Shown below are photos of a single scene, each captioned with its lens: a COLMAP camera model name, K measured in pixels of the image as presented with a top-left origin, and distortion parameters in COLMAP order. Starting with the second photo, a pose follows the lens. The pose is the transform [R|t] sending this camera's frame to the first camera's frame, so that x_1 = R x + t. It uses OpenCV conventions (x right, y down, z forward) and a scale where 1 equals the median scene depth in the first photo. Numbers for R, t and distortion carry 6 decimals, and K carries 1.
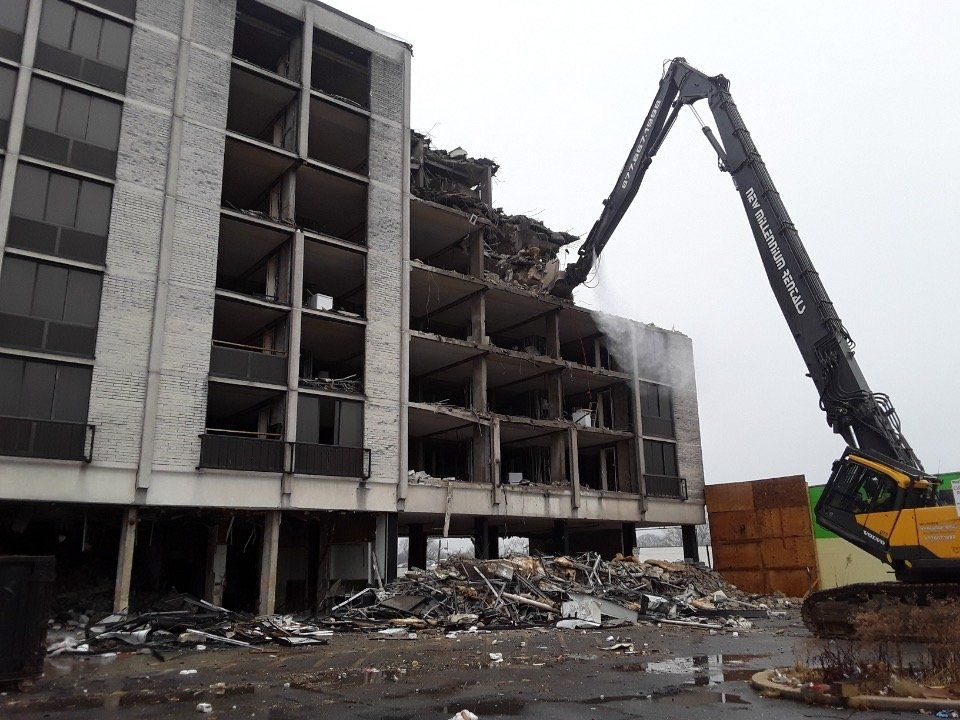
lens RADIAL K [[778.2, 0, 497.2], [0, 778.2, 358.4], [0, 0, 1]] dist [0.091287, -0.129430]
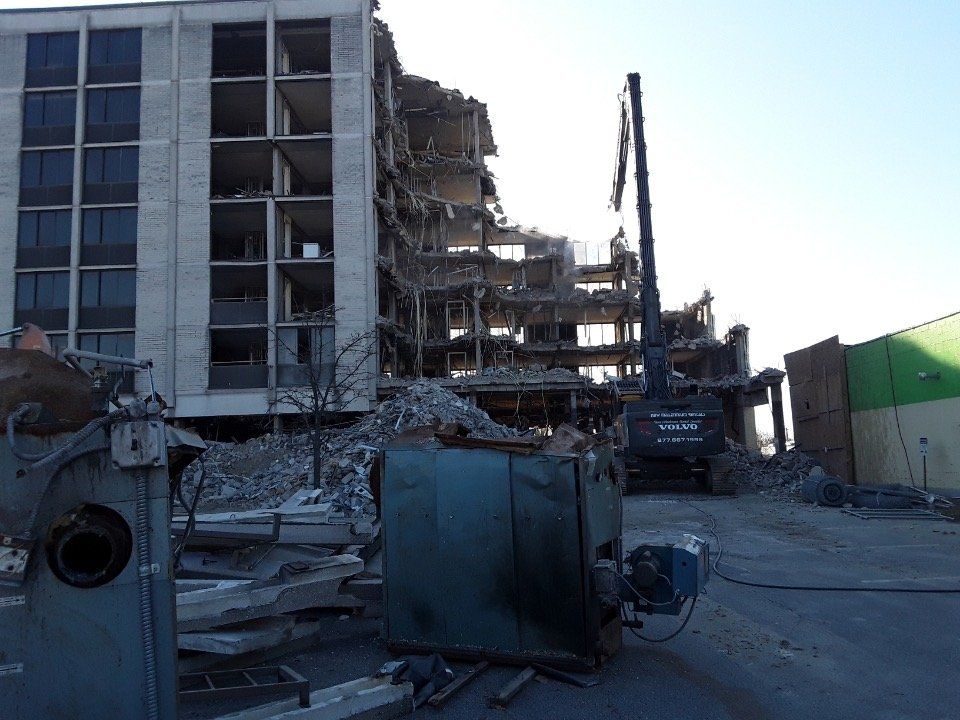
lens RADIAL K [[778.2, 0, 497.2], [0, 778.2, 358.4], [0, 0, 1]] dist [0.091287, -0.129430]
pose [[0.753482, -0.086827, -0.651710, 0.881672], [0.185152, 0.979146, 0.083615, 0.054739], [0.630859, -0.183668, 0.753846, 0.239982]]
